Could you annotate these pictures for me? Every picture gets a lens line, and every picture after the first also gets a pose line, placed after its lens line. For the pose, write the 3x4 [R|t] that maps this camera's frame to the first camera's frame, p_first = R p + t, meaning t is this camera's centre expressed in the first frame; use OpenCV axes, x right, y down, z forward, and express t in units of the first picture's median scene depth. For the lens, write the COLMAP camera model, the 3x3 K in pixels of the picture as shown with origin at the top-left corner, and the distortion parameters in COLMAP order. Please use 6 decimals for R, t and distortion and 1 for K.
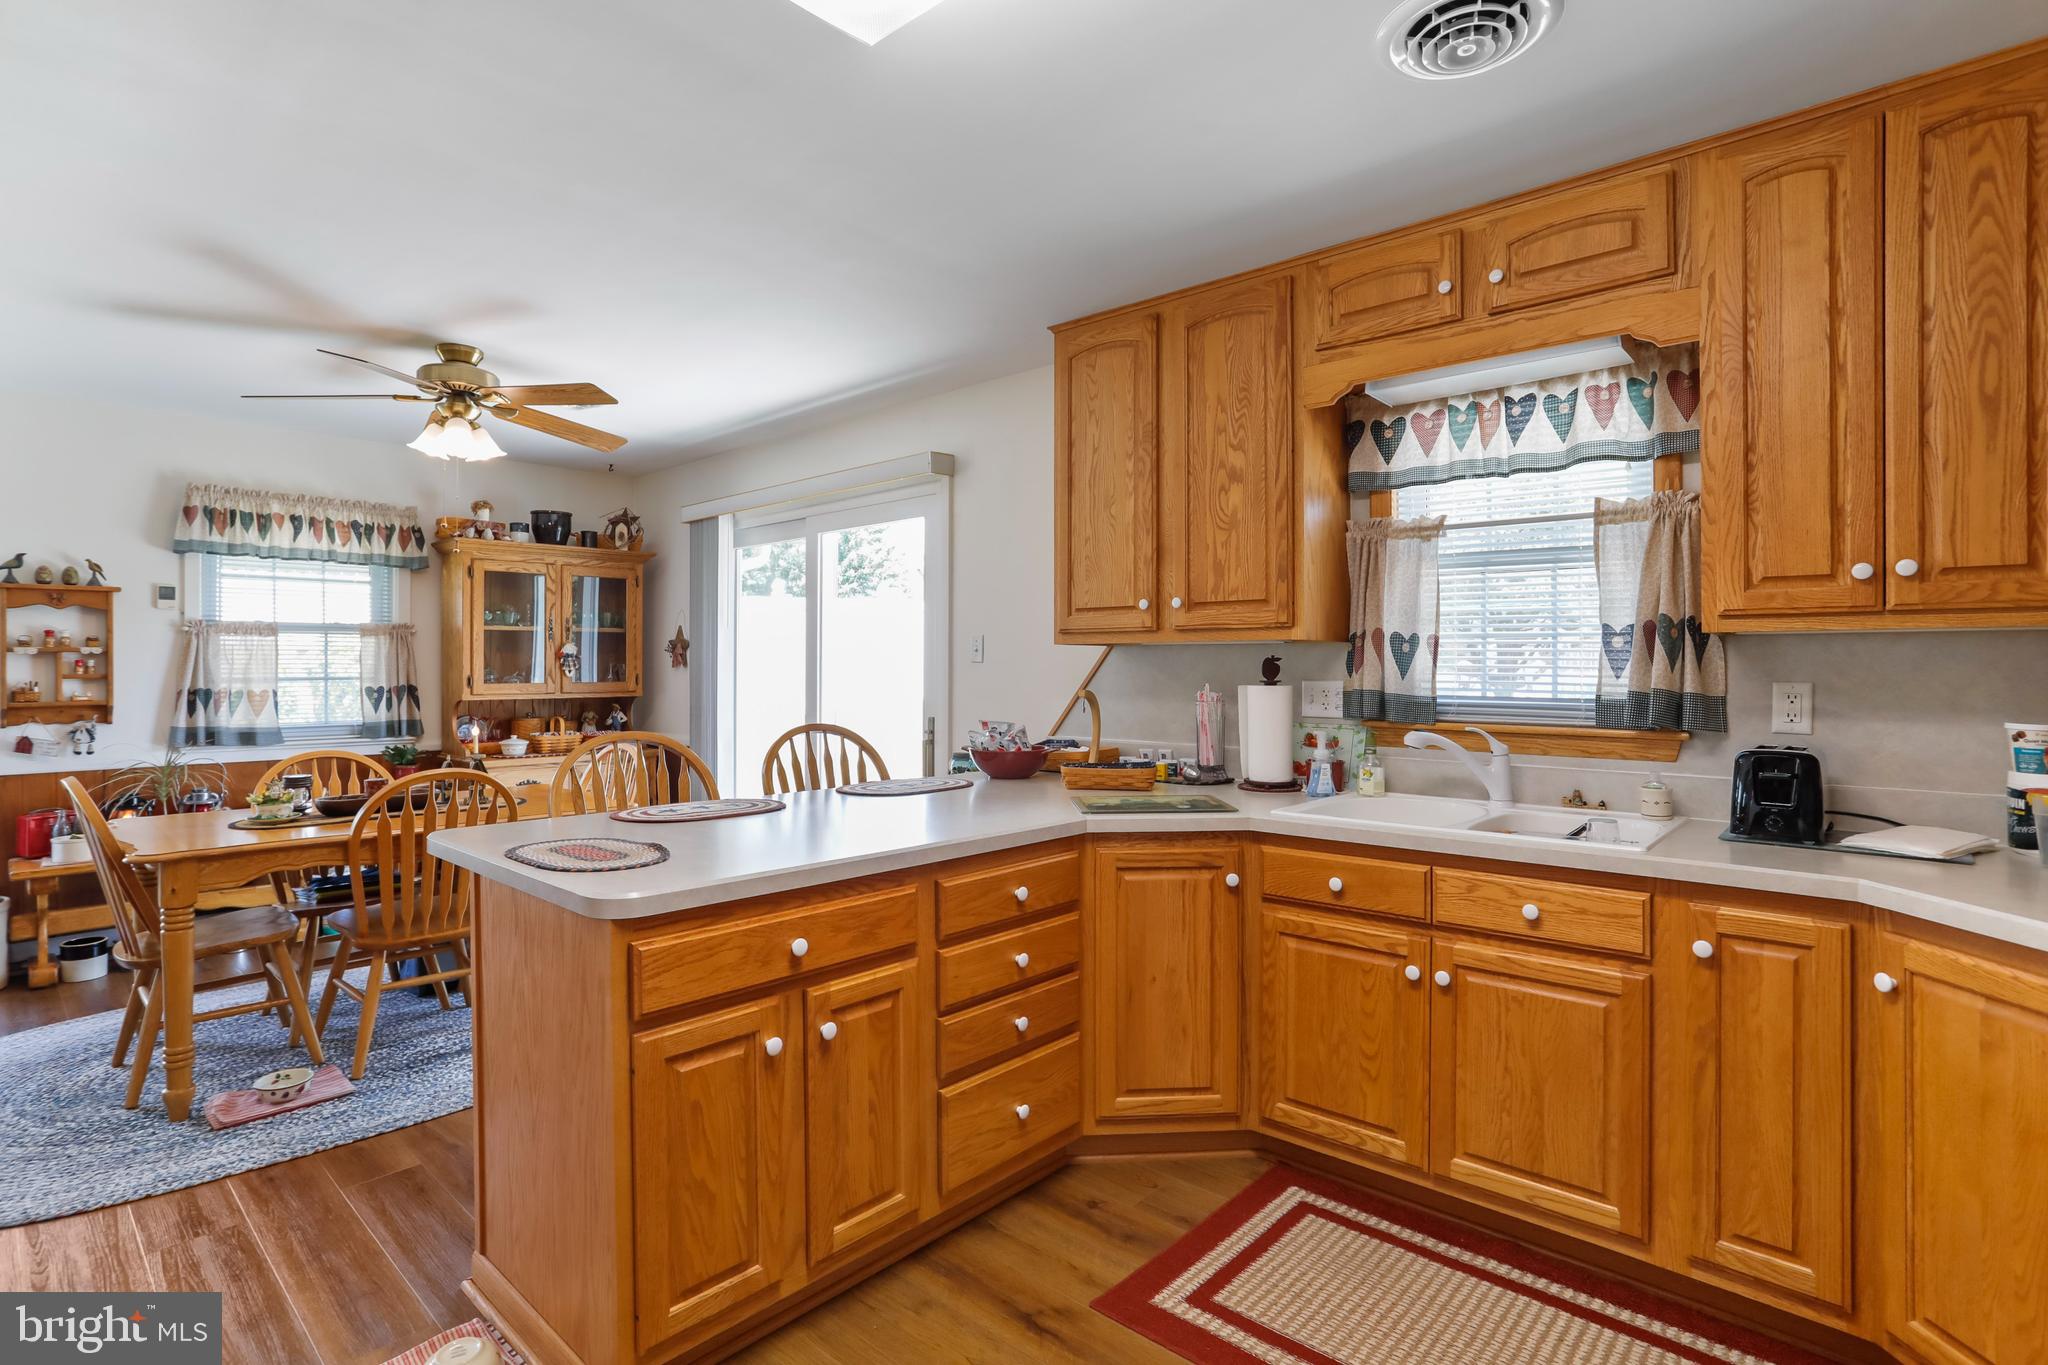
lens RADIAL K [[1007.7, 0, 1022.1], [0, 1007.7, 663.1], [0, 0, 1]] dist [-0.031743, 0.017327]
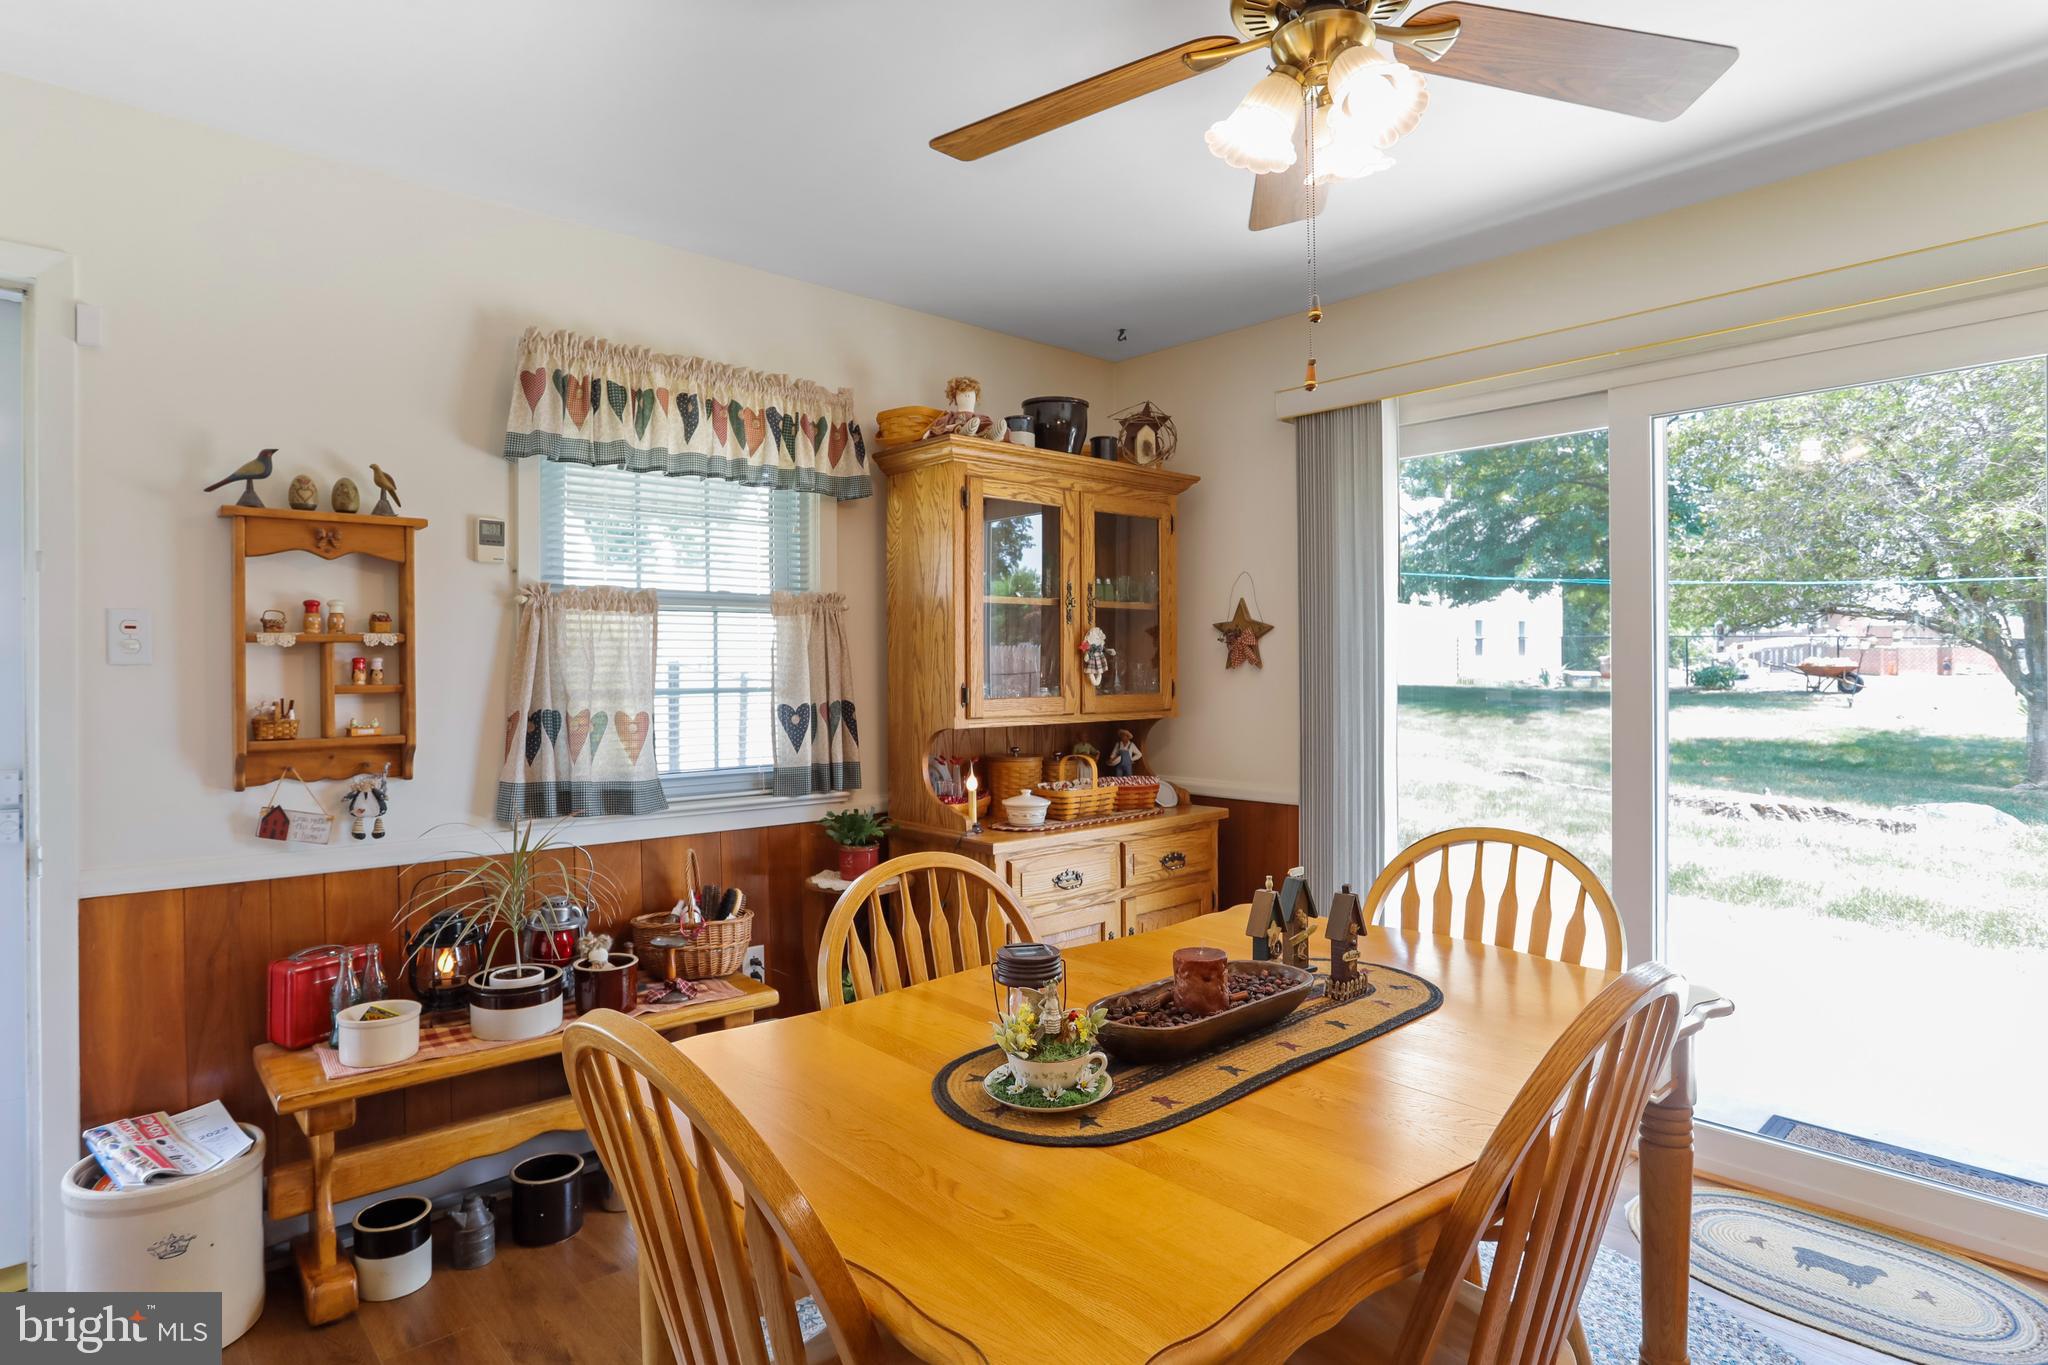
lens RADIAL K [[1139.3, 0, 1043.8], [0, 1139.3, 665.7], [0, 0, 1]] dist [-0.026779, 0.005014]
pose [[0.996504, -0.001726, -0.083530, -0.511294], [0.002072, 0.999990, 0.004051, -0.000650], [0.083522, -0.004210, 0.996497, 0.414089]]
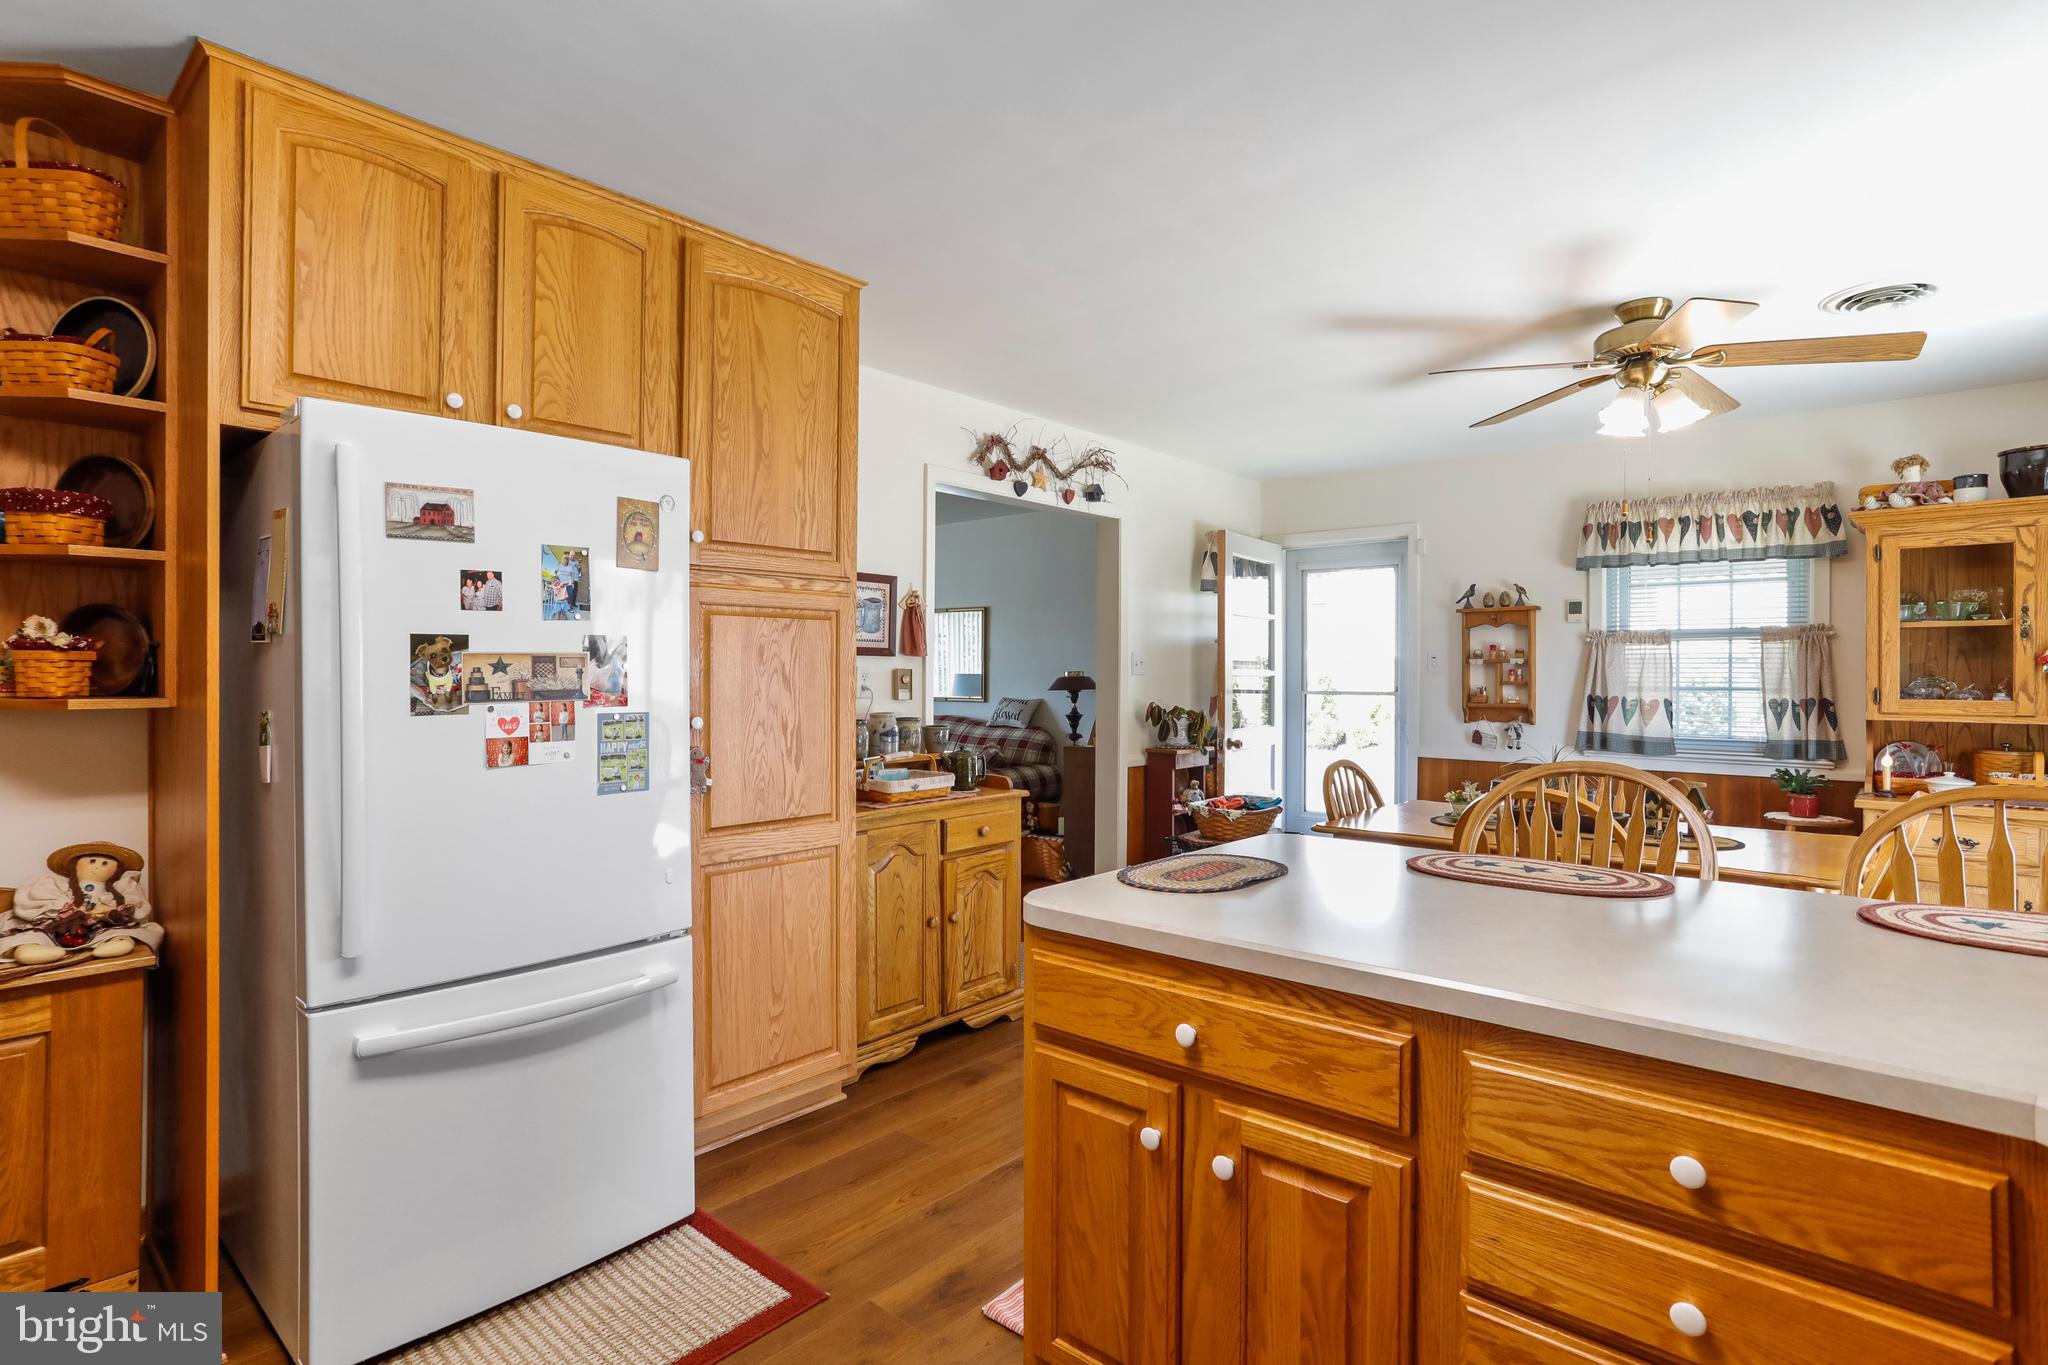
lens RADIAL K [[1022.3, 0, 1021.4], [0, 1022.3, 671.5], [0, 0, 1]] dist [-0.020393, 0.003046]
pose [[0.013430, -0.002117, -0.999908, 0.245297], [-0.000571, 0.999998, -0.002125, 0.002238], [0.999910, 0.000600, 0.013429, 0.375784]]
